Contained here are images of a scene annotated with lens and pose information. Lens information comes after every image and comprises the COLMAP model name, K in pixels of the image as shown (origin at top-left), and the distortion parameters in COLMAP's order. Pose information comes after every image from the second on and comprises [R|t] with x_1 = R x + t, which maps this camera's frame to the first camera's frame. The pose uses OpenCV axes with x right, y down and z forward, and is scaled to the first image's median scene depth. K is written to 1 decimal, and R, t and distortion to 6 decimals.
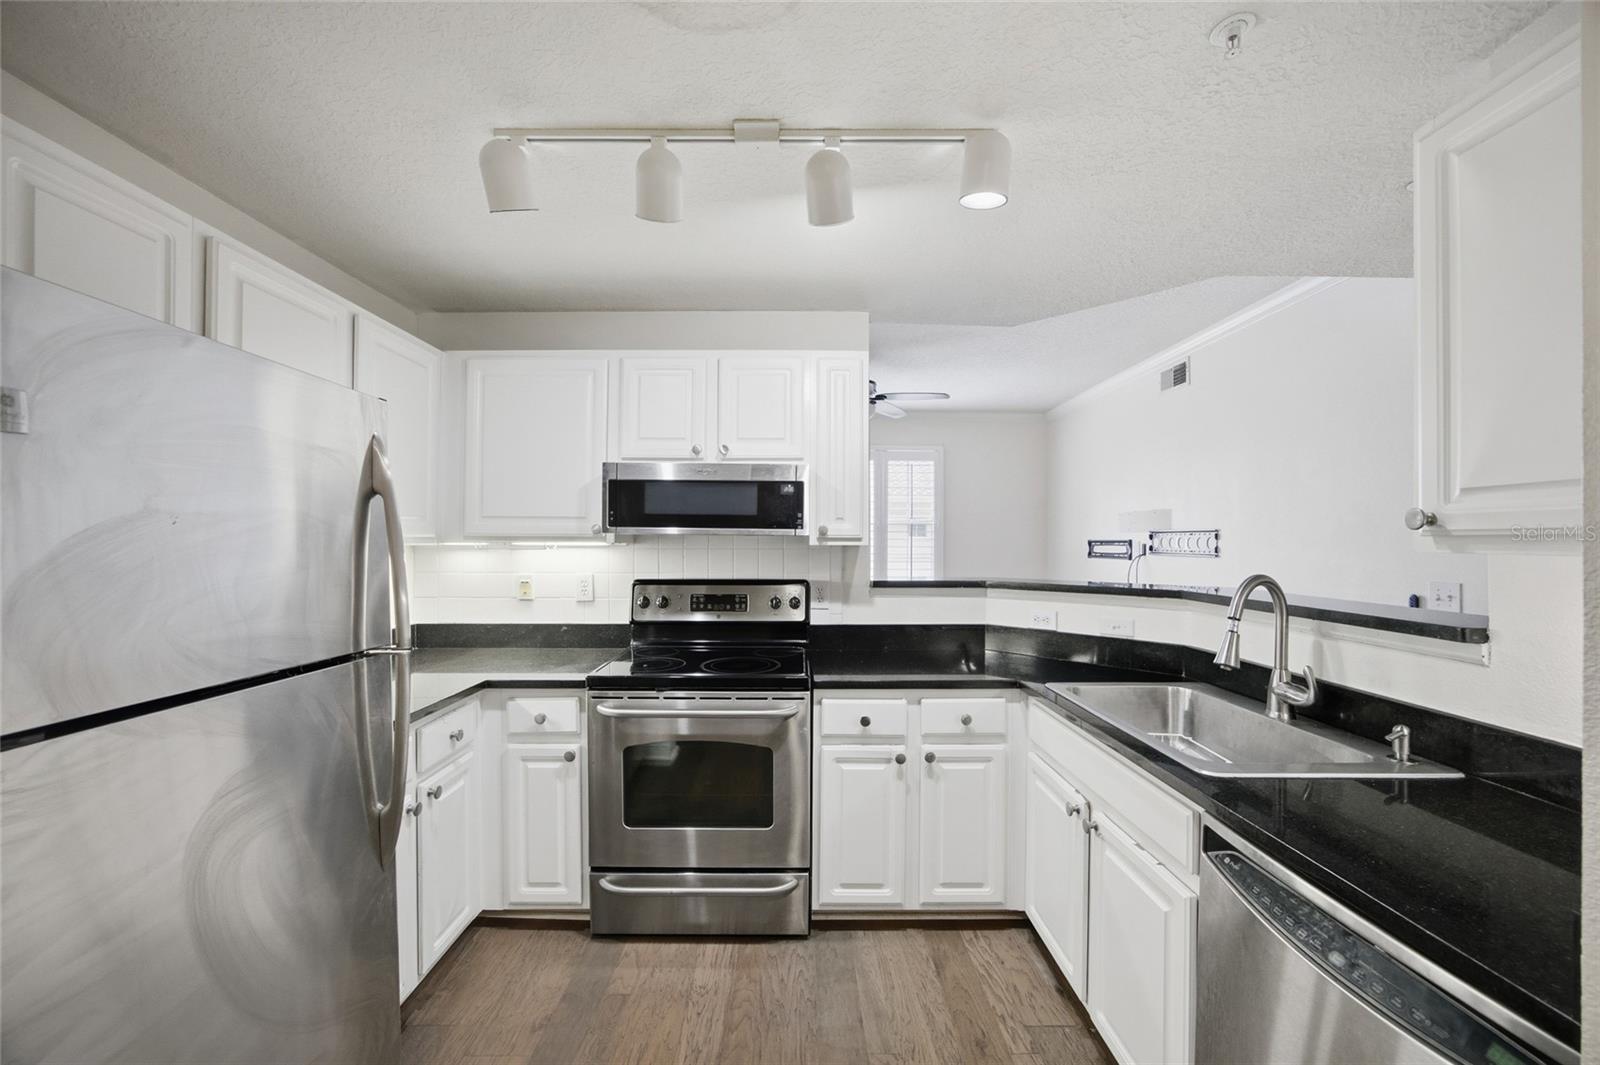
lens RADIAL K [[626.8, 0, 794.2], [0, 626.8, 533.3], [0, 0, 1]] dist [-0.011820, 0.002866]
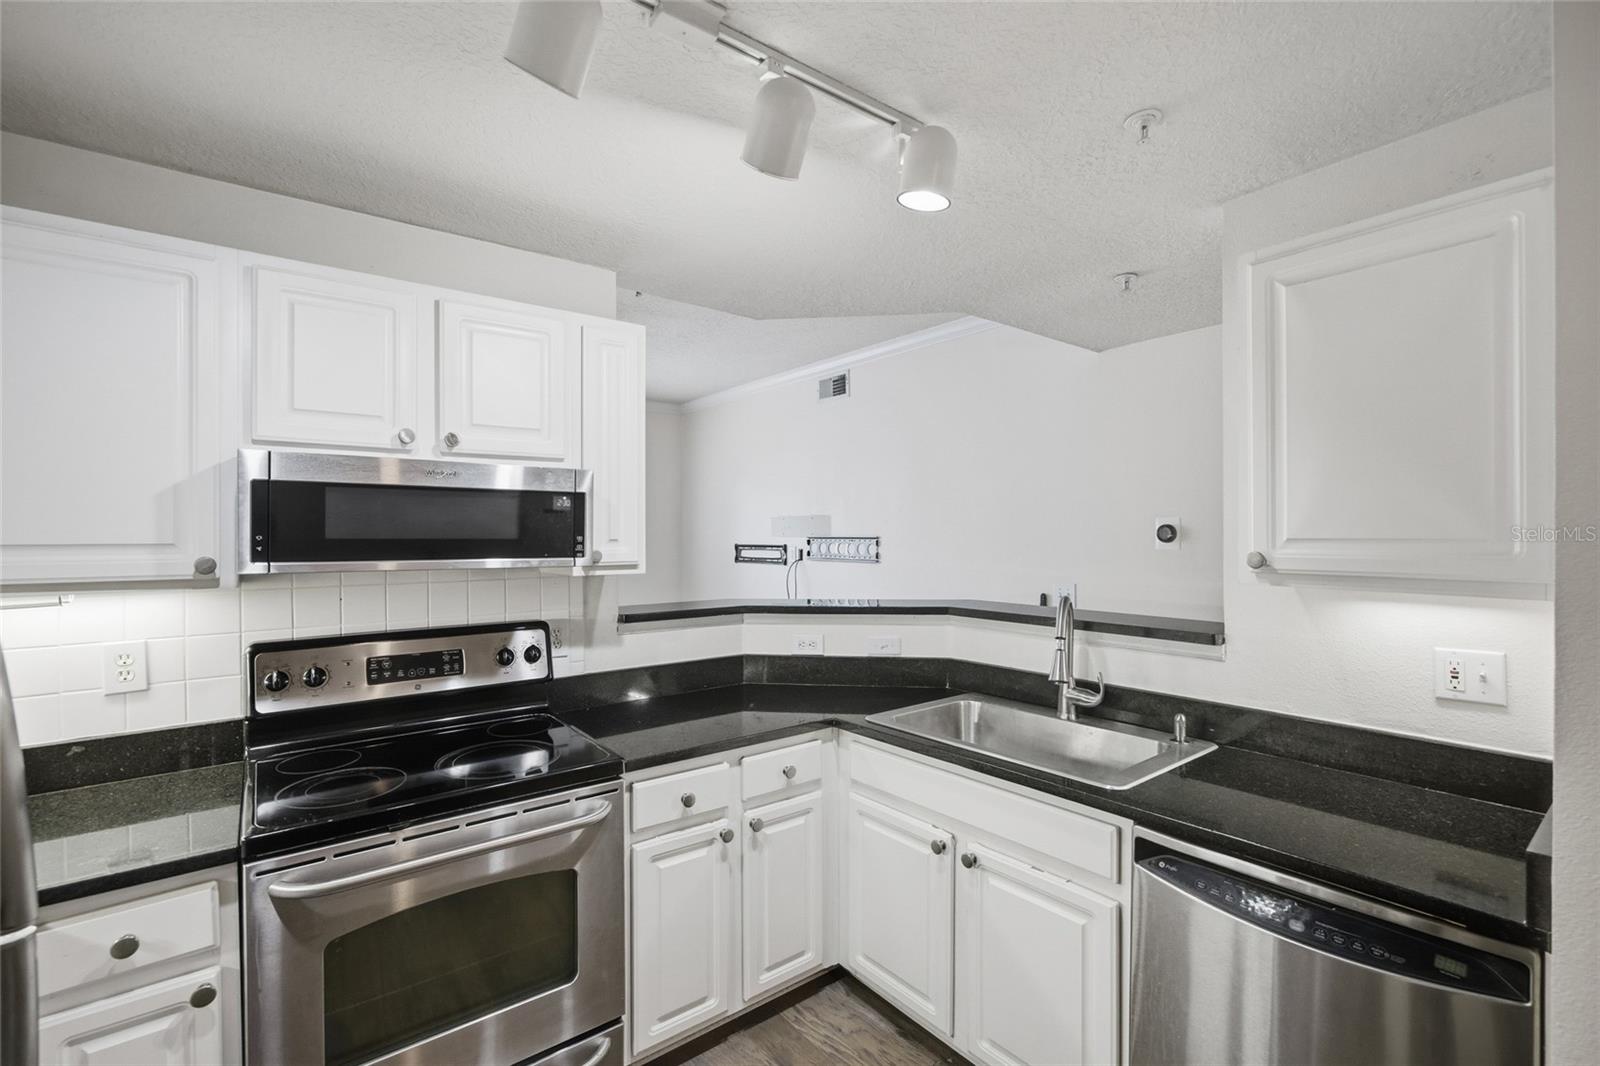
lens RADIAL K [[713.8, 0, 803.2], [0, 713.8, 534.8], [0, 0, 1]] dist [-0.007834, 0.004803]
pose [[0.792645, -0.008749, 0.609620, -0.314219], [0.001010, 0.999914, 0.013037, -0.046966], [-0.609682, -0.009718, 0.792586, 0.197196]]
